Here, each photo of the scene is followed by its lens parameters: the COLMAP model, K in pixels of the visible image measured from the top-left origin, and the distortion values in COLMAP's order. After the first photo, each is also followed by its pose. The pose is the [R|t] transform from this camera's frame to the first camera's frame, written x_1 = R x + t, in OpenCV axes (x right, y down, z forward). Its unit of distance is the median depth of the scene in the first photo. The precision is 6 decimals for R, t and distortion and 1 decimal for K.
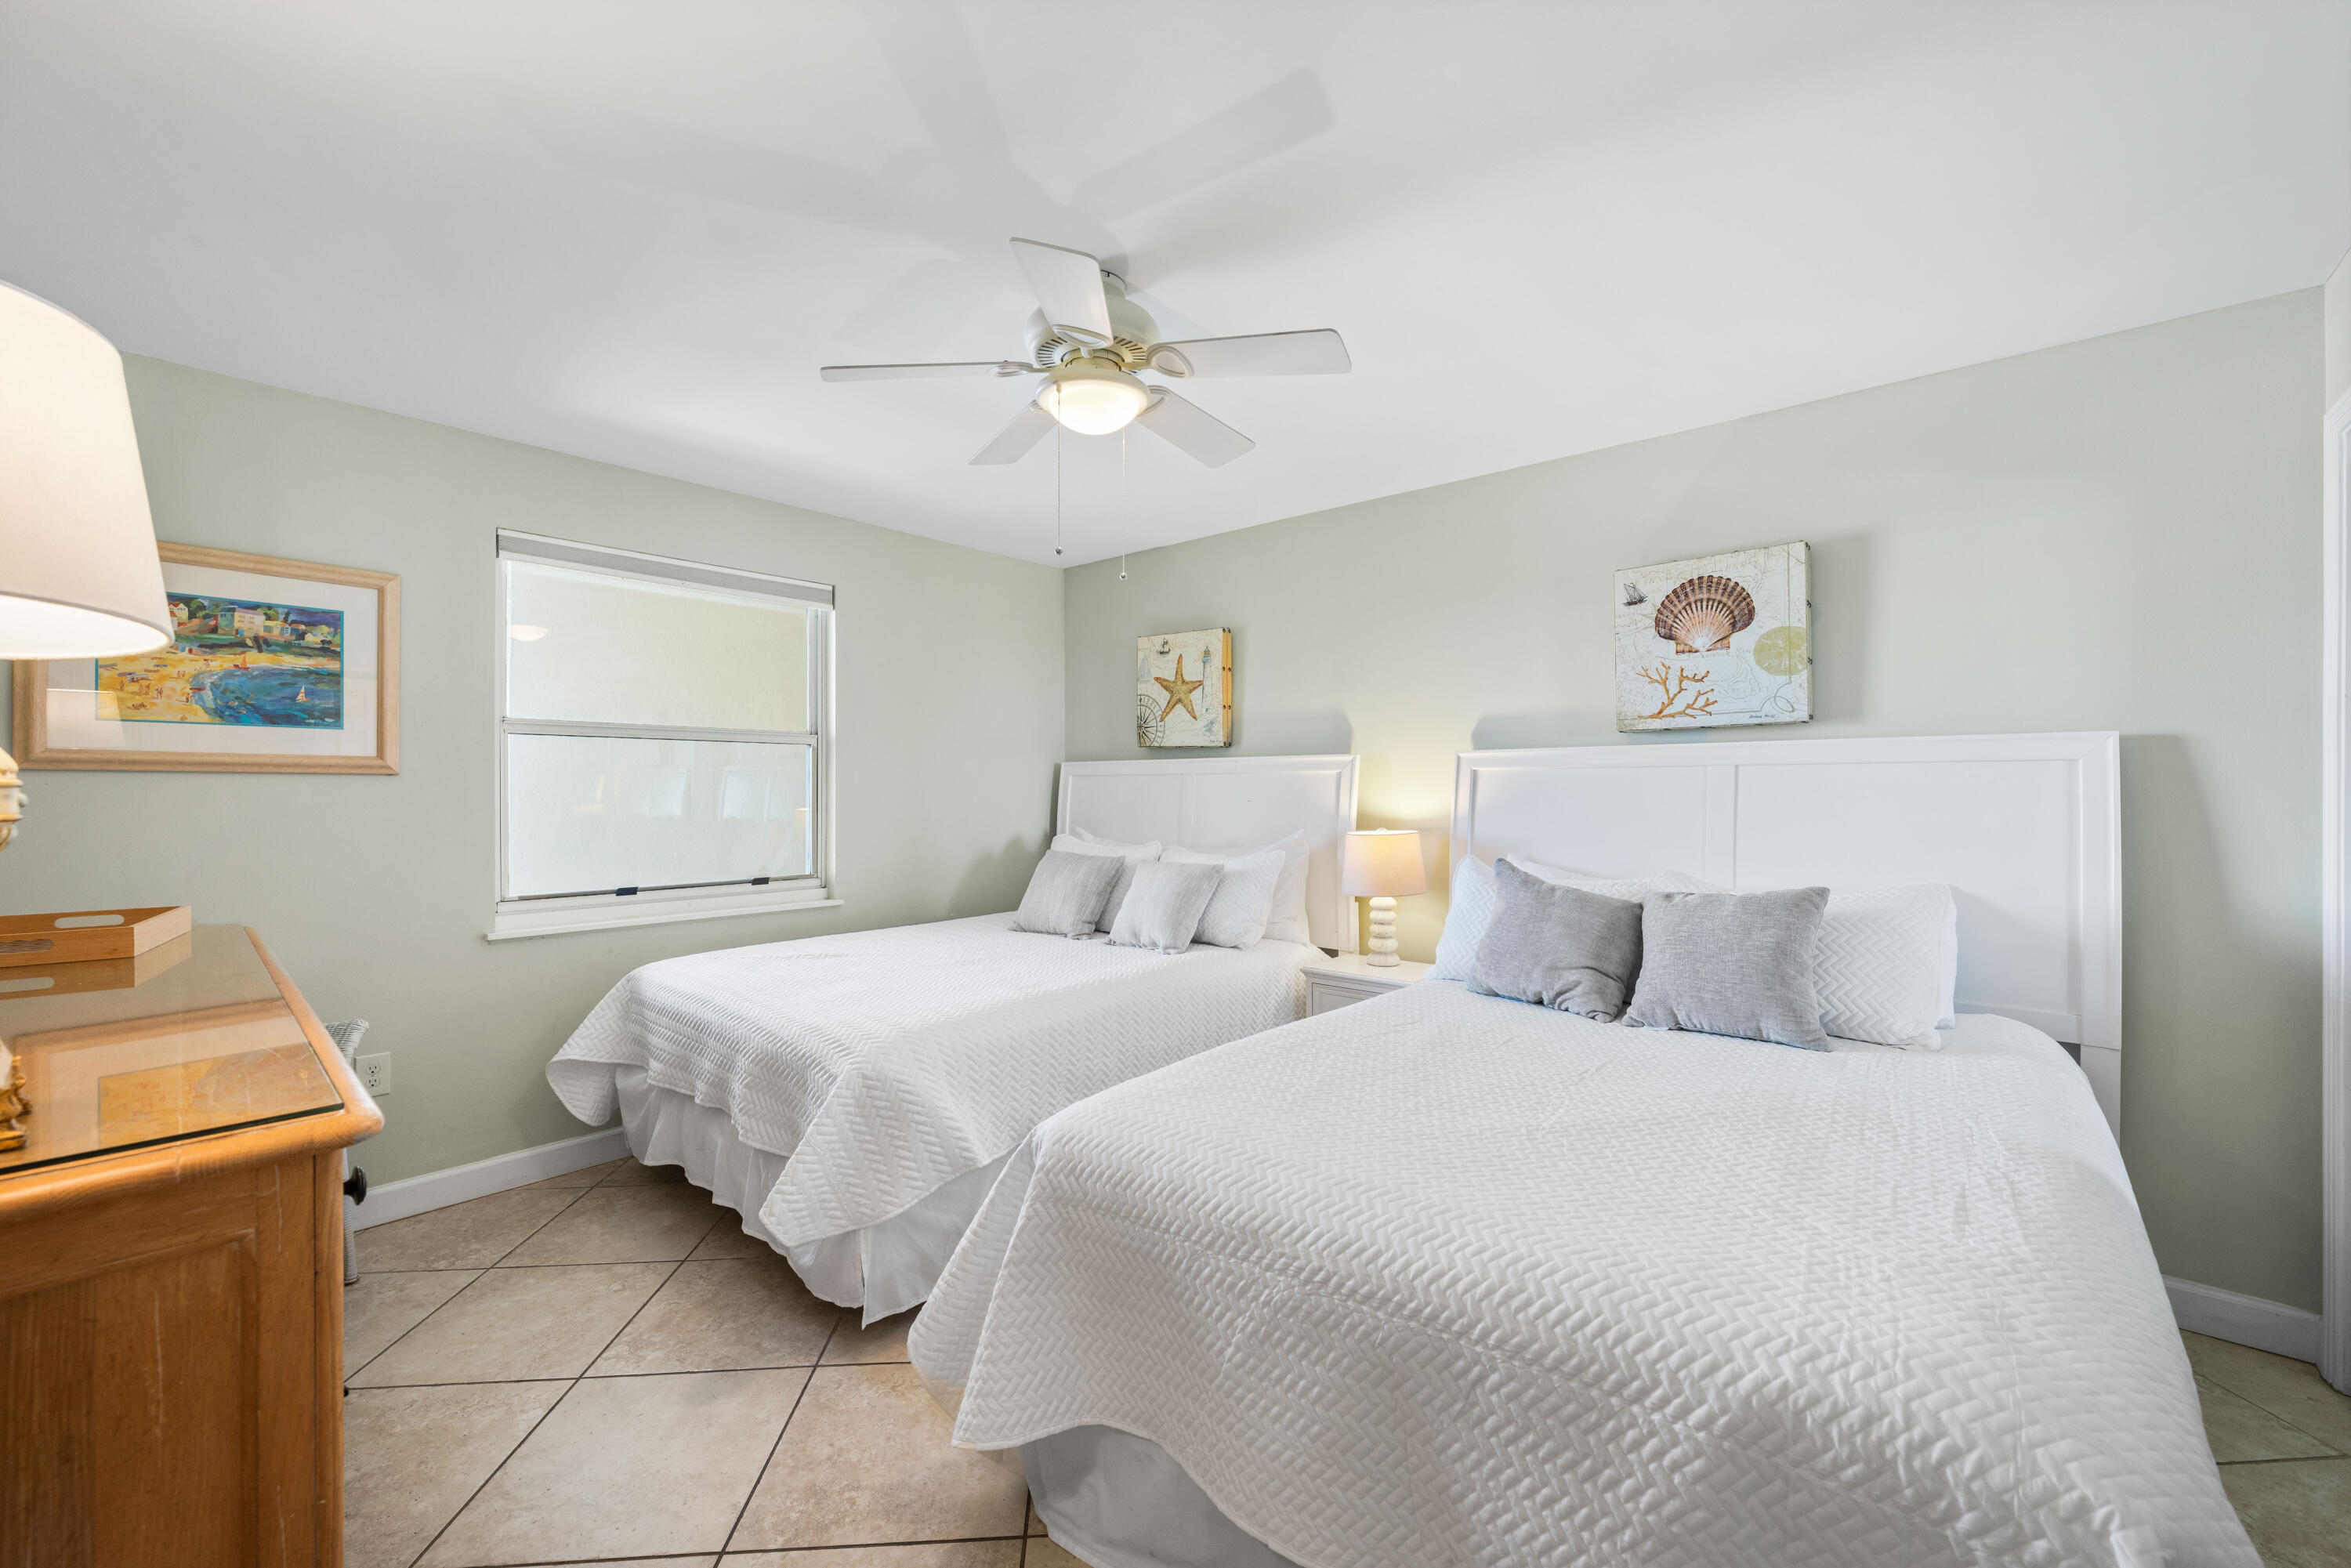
lens RADIAL K [[909.8, 0, 1174.1], [0, 909.8, 784.4], [0, 0, 1]] dist [0.000392, -0.000001]
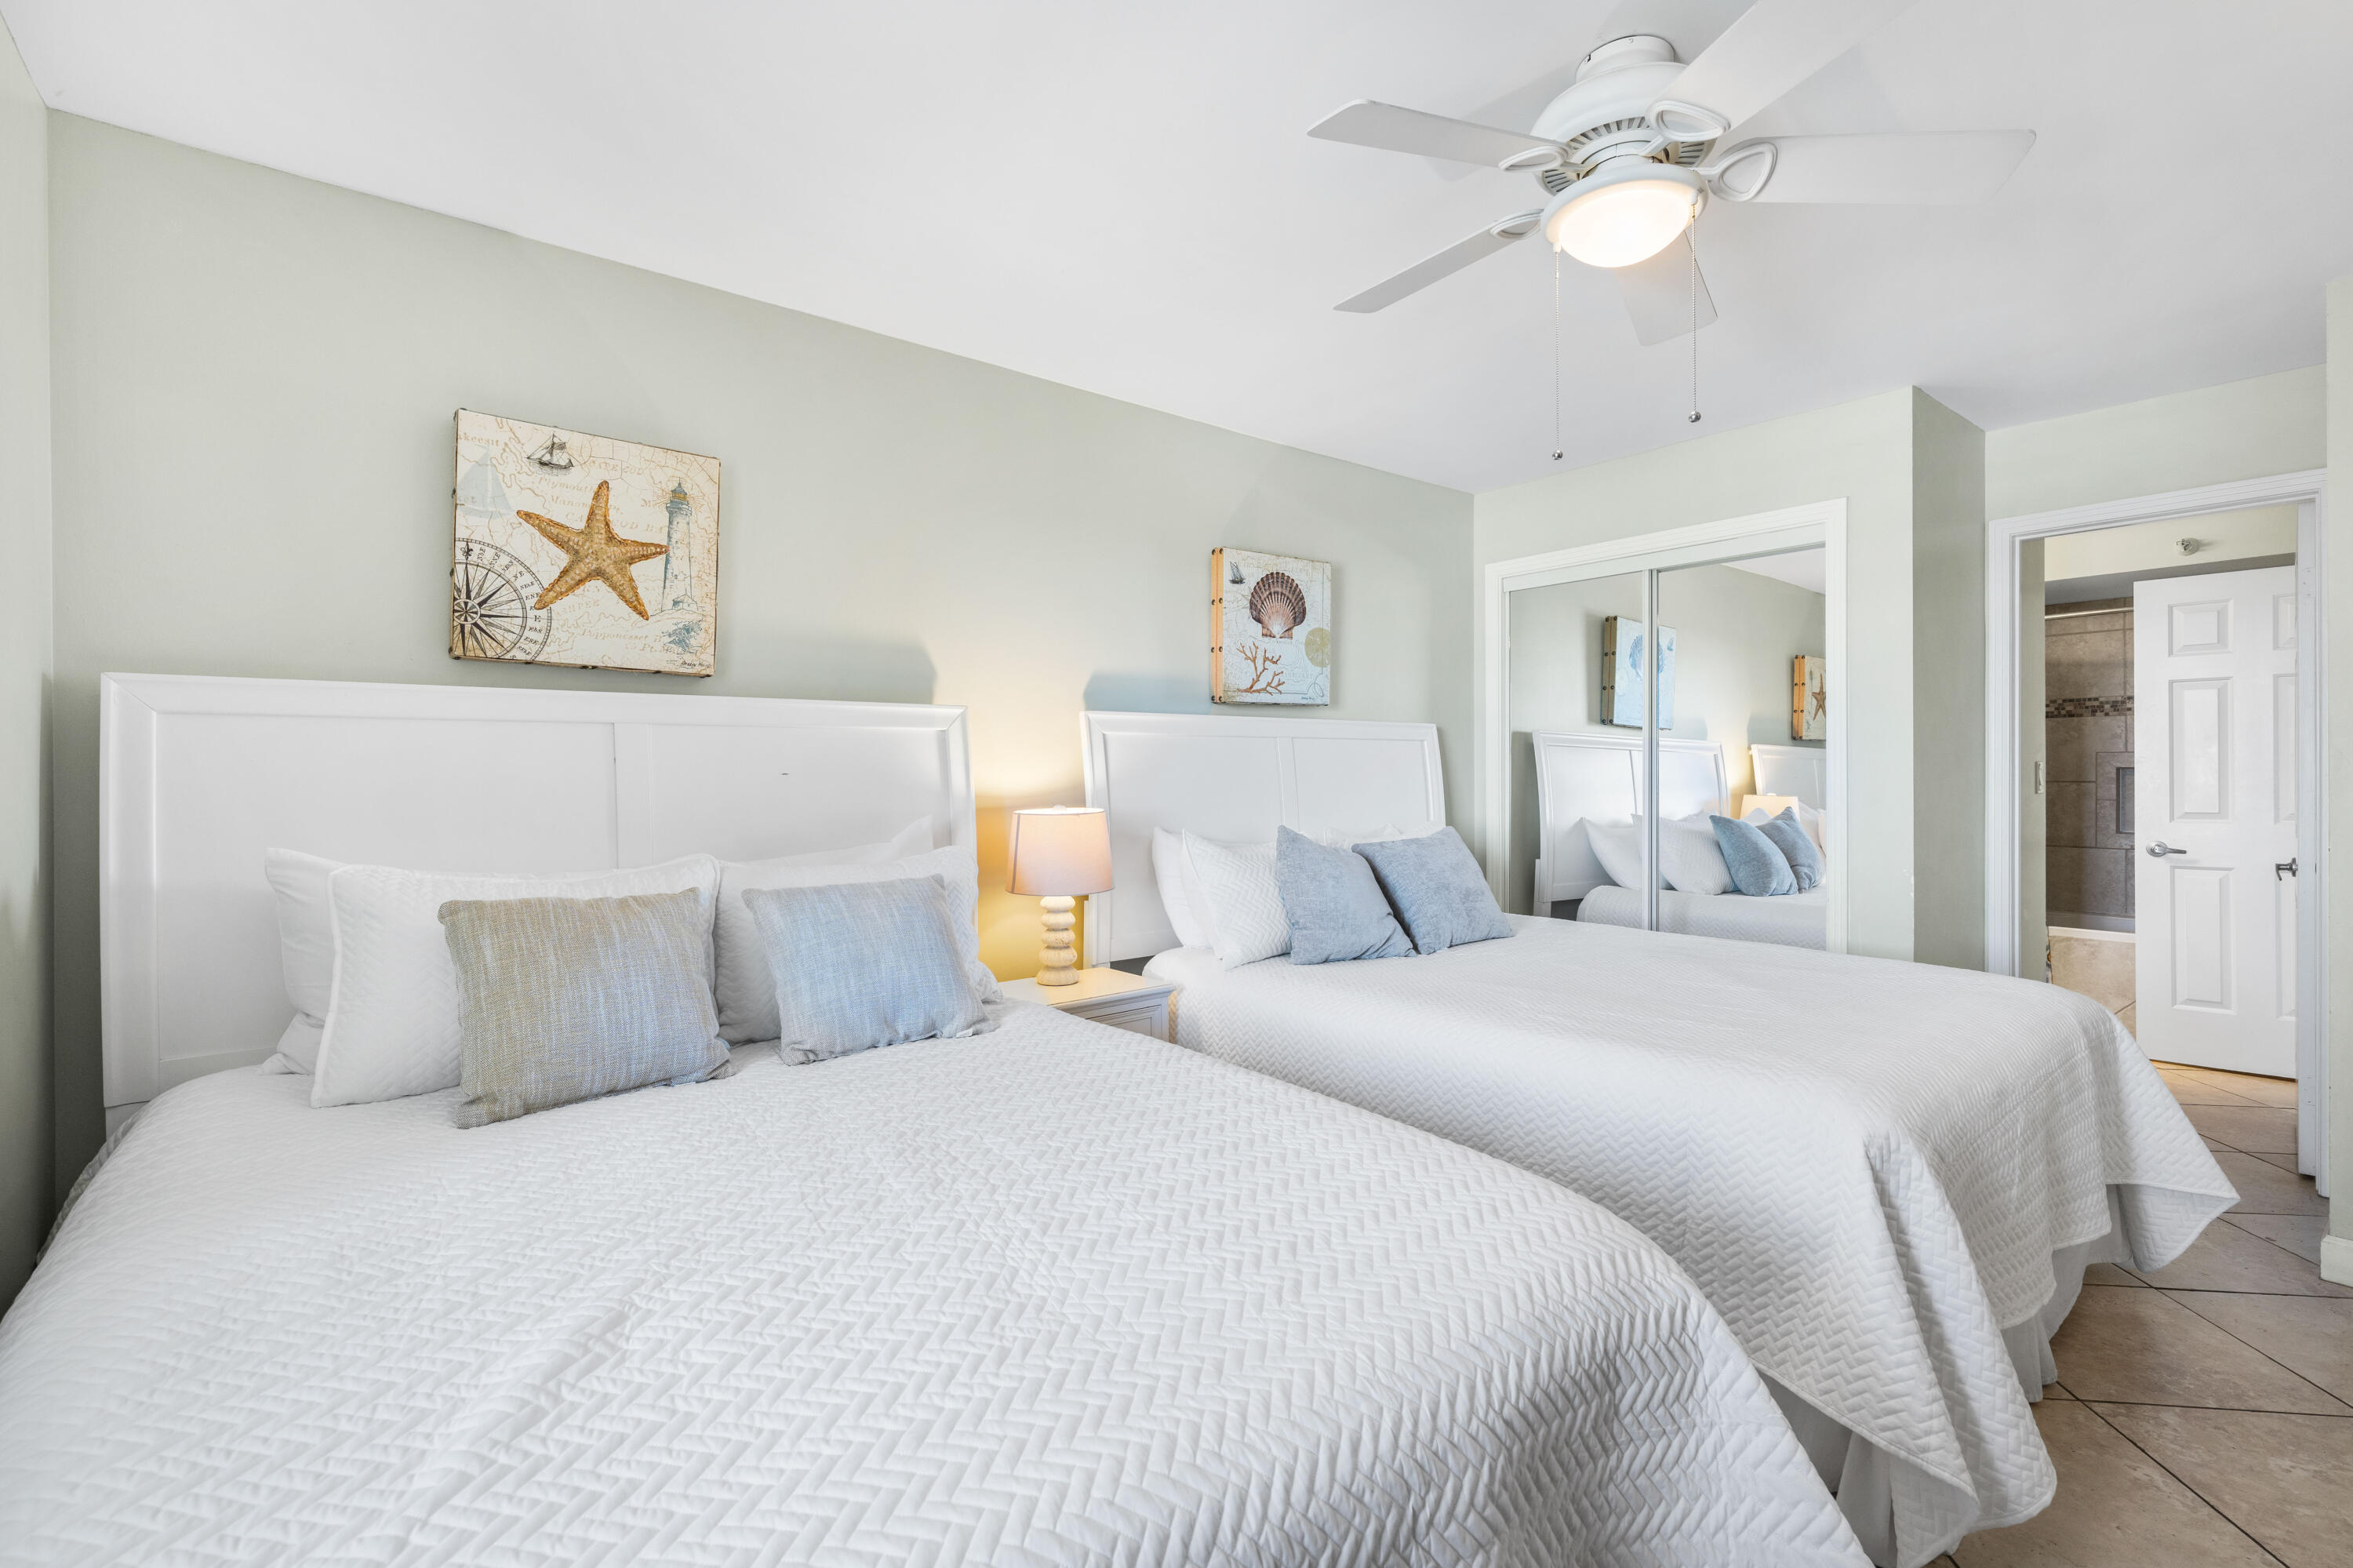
lens RADIAL K [[1089.6, 0, 1182.0], [0, 1089.6, 769.8], [0, 0, 1]] dist [-0.000561, 0.000892]
pose [[0.166729, -0.002066, 0.986001, -0.685486], [-0.005265, 0.999982, 0.002986, 0.014672], [-0.985989, -0.005689, 0.166715, 0.766788]]
